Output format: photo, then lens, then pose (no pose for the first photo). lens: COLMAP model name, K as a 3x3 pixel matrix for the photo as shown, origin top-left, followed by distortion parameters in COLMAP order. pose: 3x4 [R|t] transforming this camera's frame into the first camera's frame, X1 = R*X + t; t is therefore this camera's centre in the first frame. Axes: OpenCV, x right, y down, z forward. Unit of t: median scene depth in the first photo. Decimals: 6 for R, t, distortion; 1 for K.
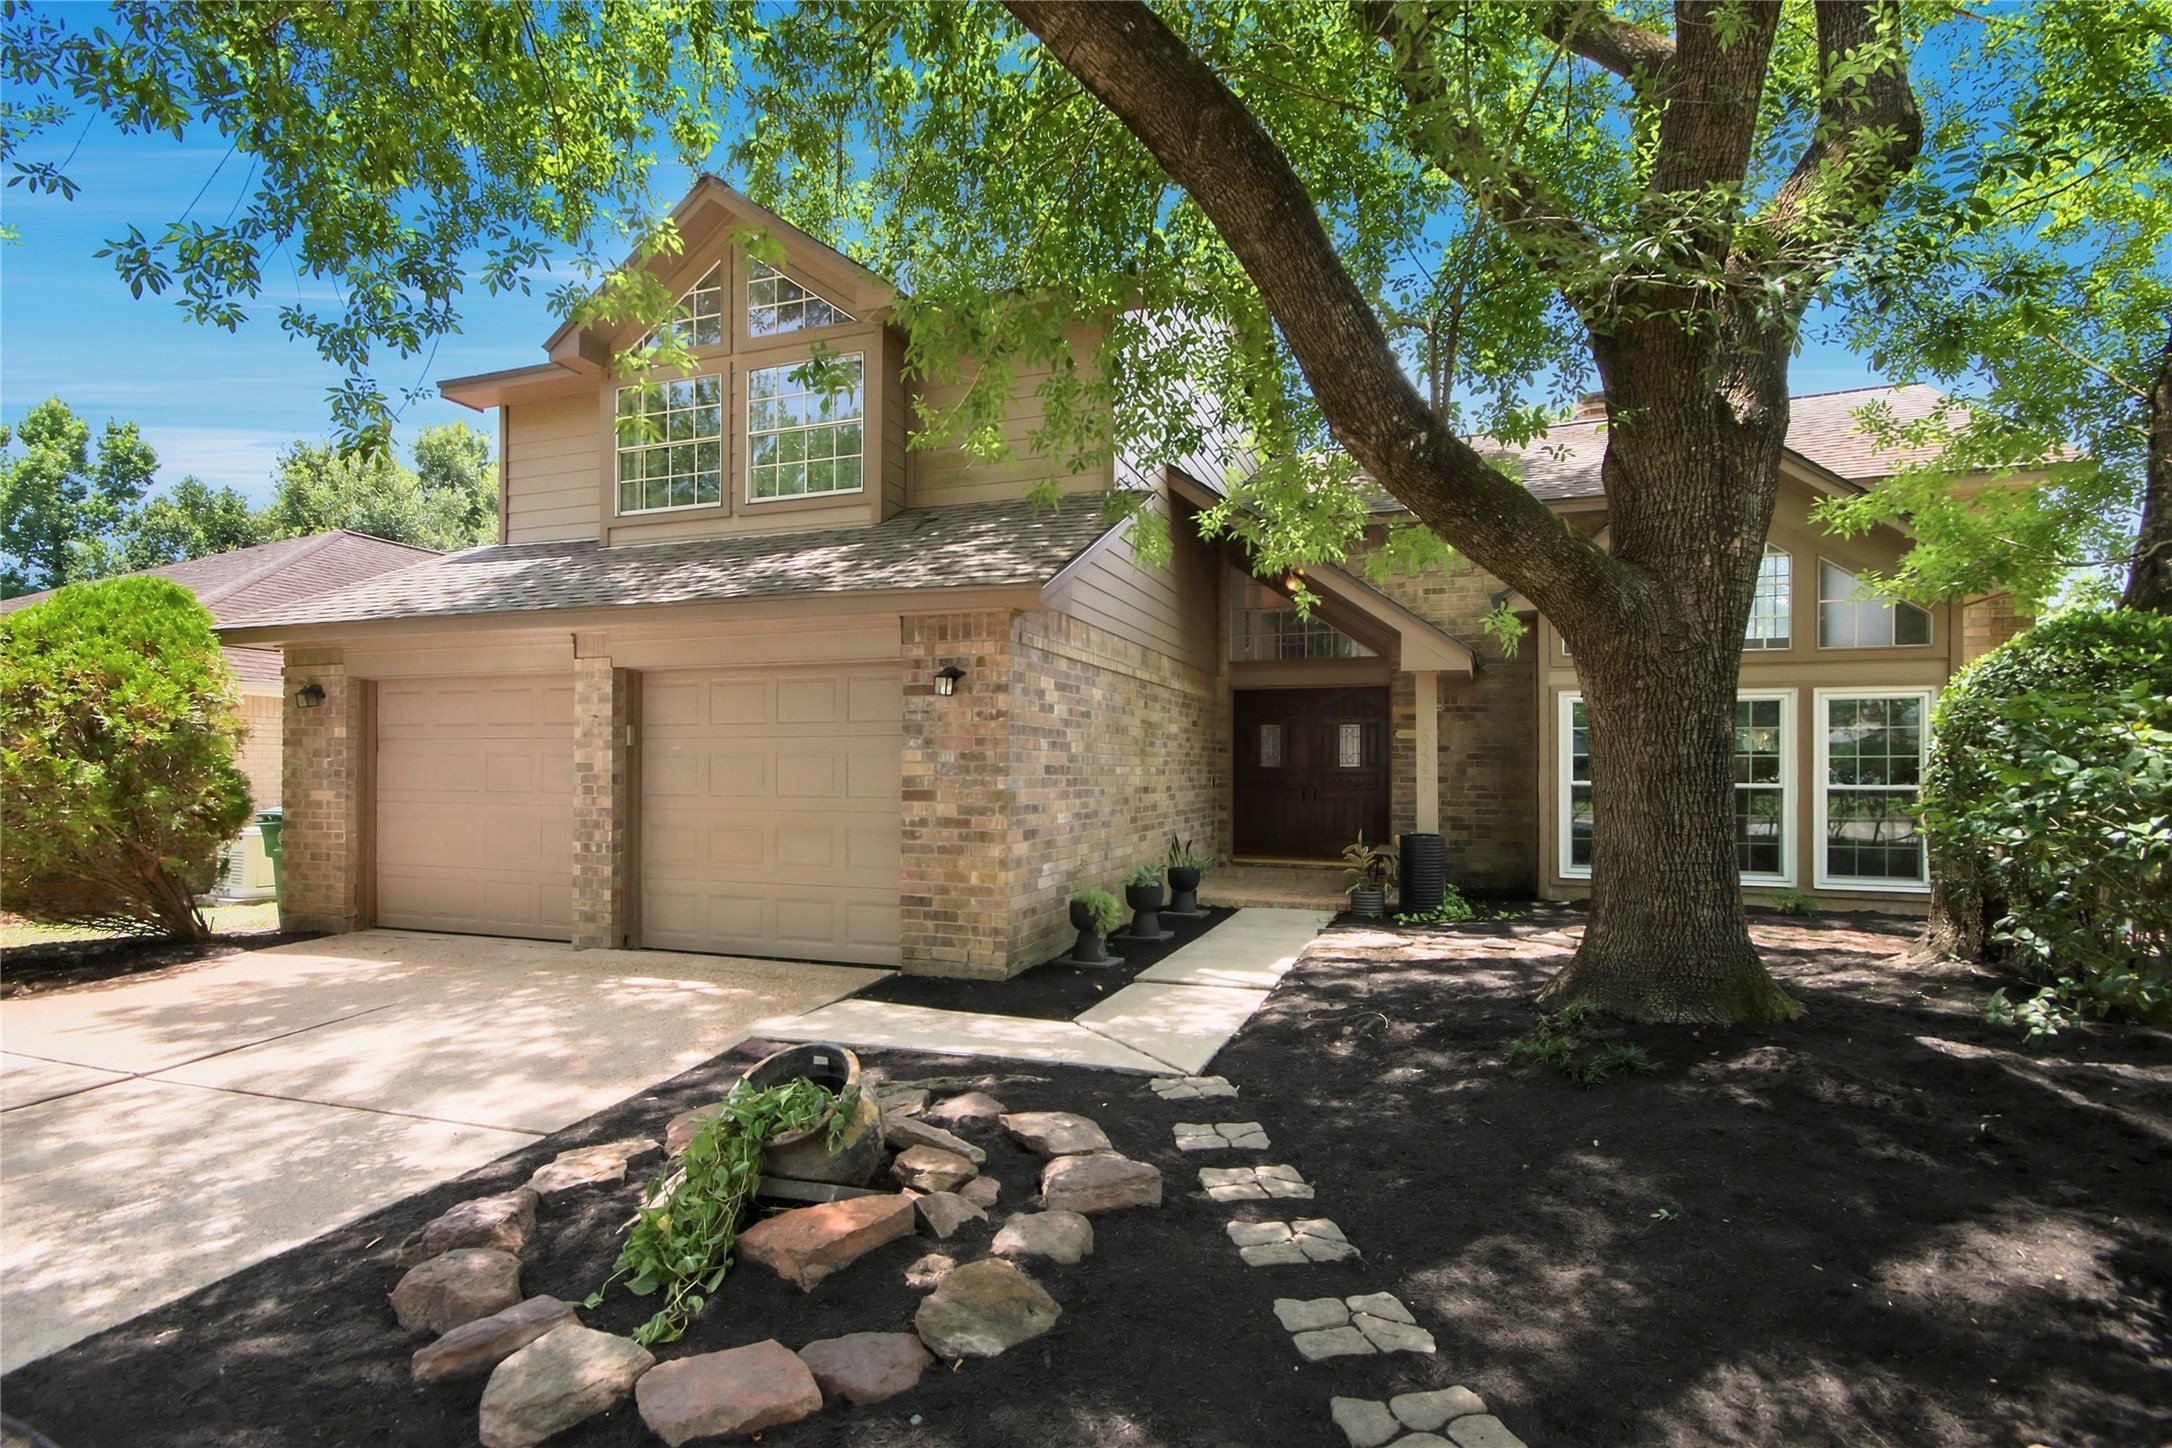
lens RADIAL K [[1033.5, 0, 1058.2], [0, 1033.5, 714.9], [0, 0, 1]] dist [0.028563, -0.014959]
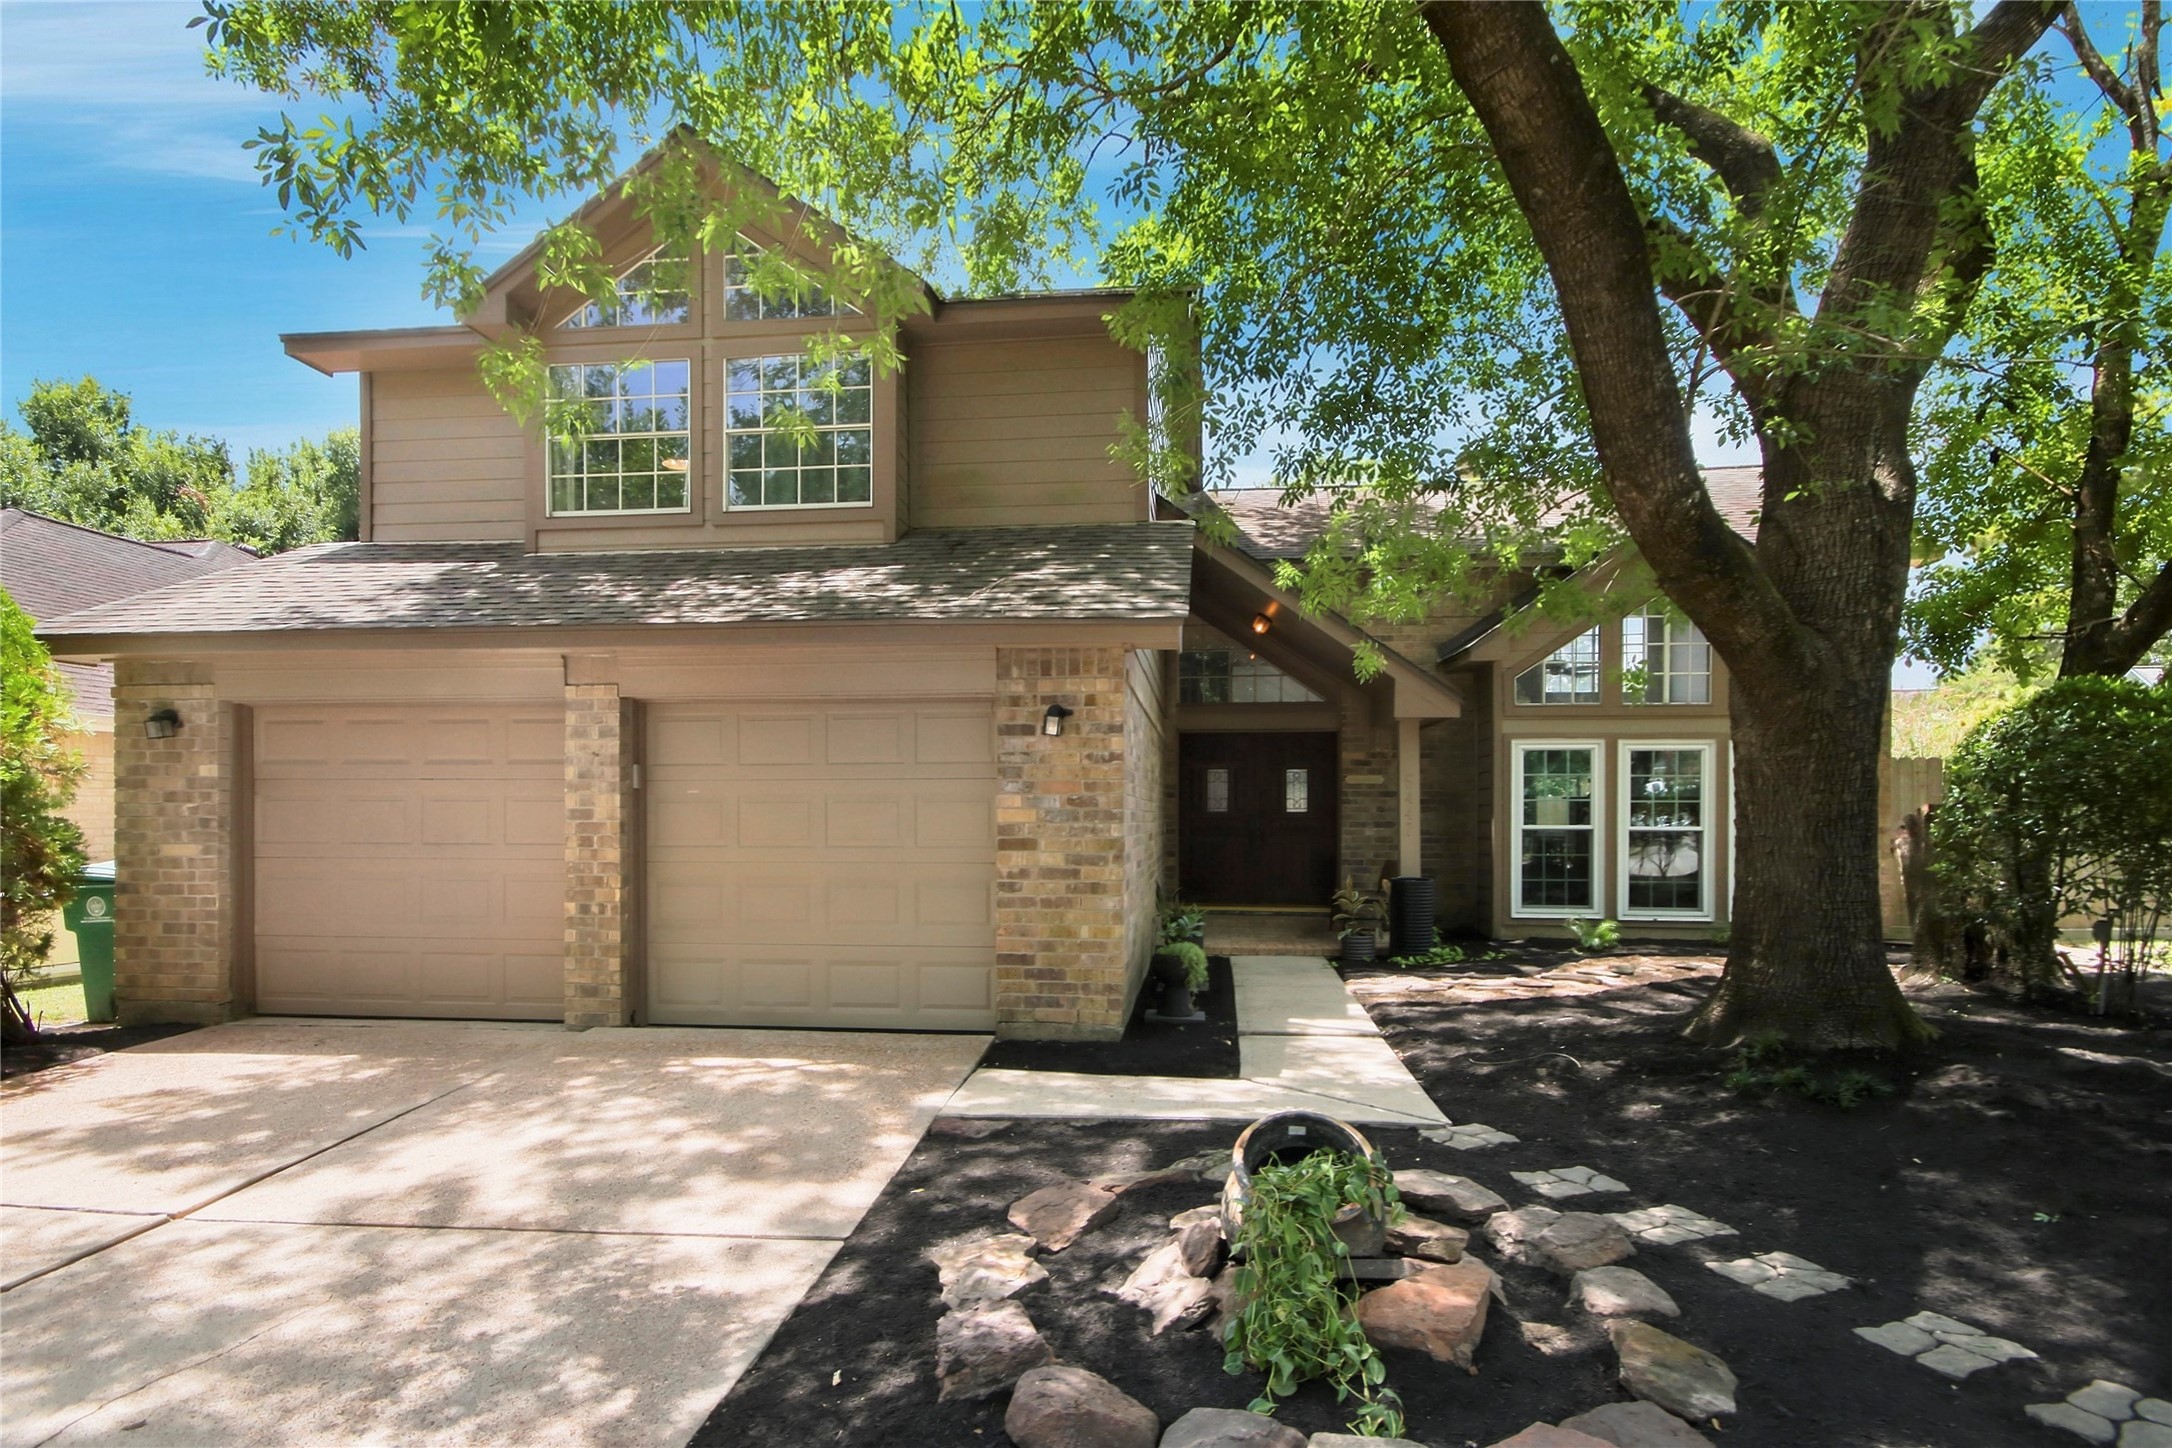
lens RADIAL K [[1092.1, 0, 1074.5], [0, 1092.1, 767.6], [0, 0, 1]] dist [0.034057, -0.020493]
pose [[0.973305, 0.008039, 0.229376, -0.307958], [-0.010287, 0.999910, 0.008609, 0.000675], [-0.229287, -0.010738, 0.973300, 0.043084]]
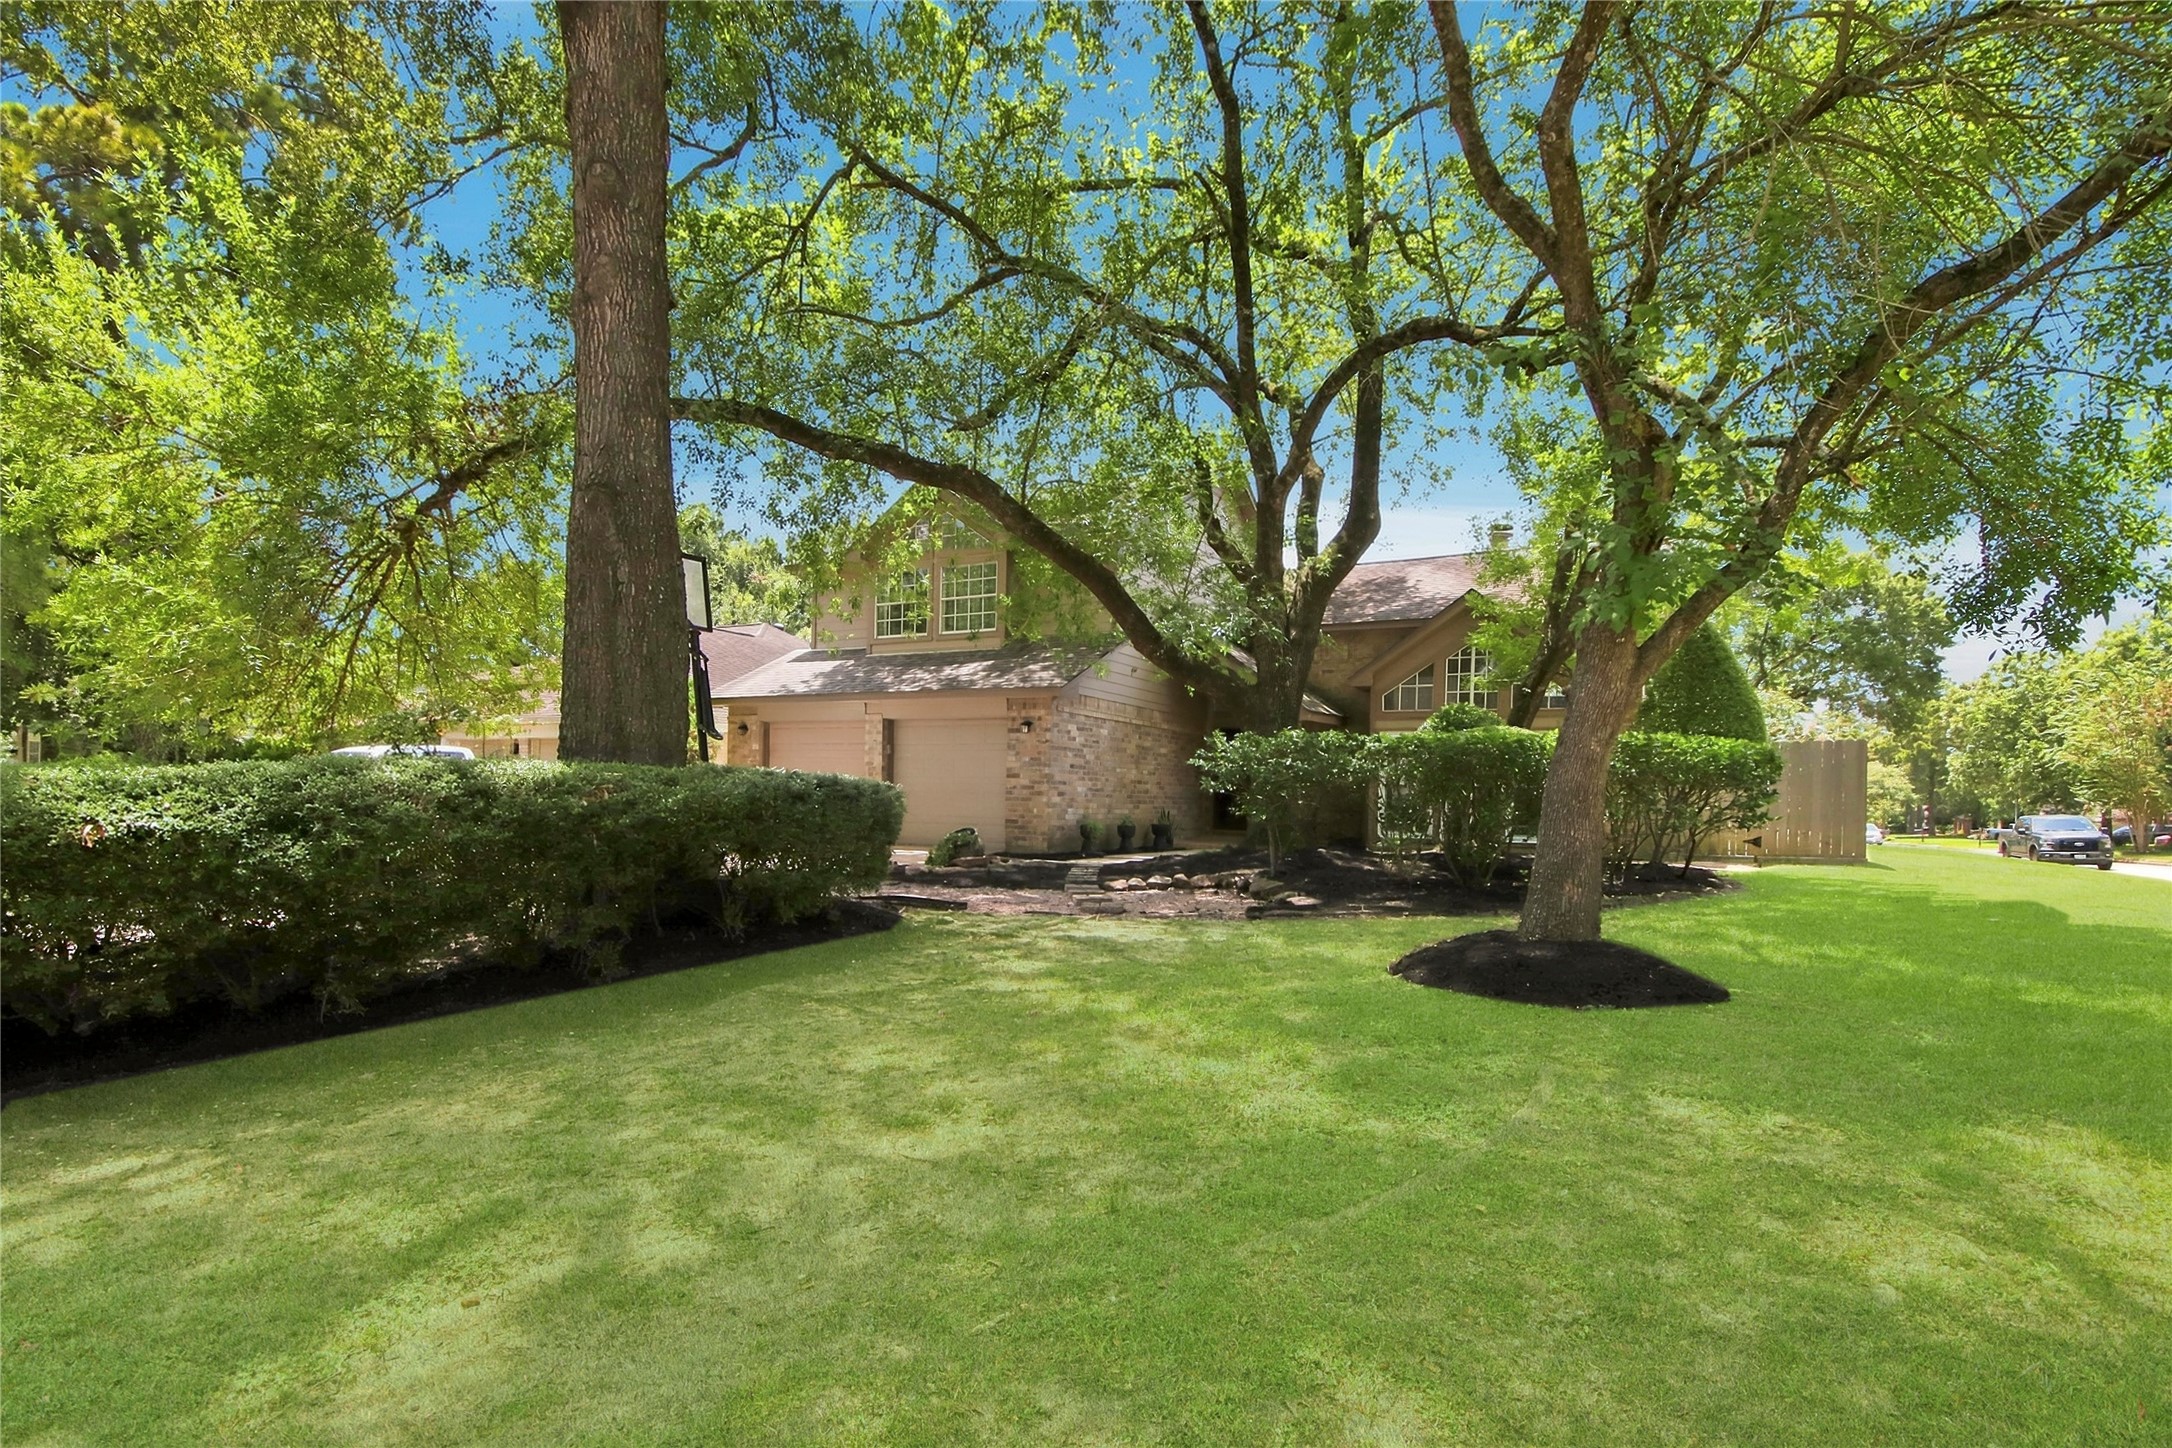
lens RADIAL K [[1033.5, 0, 1058.2], [0, 1033.5, 714.9], [0, 0, 1]] dist [0.028563, -0.014959]
pose [[0.987622, 0.004747, -0.156779, 0.326150], [-0.008735, 0.999655, -0.024755, -0.002388], [0.156607, 0.025818, 0.987323, -1.272990]]
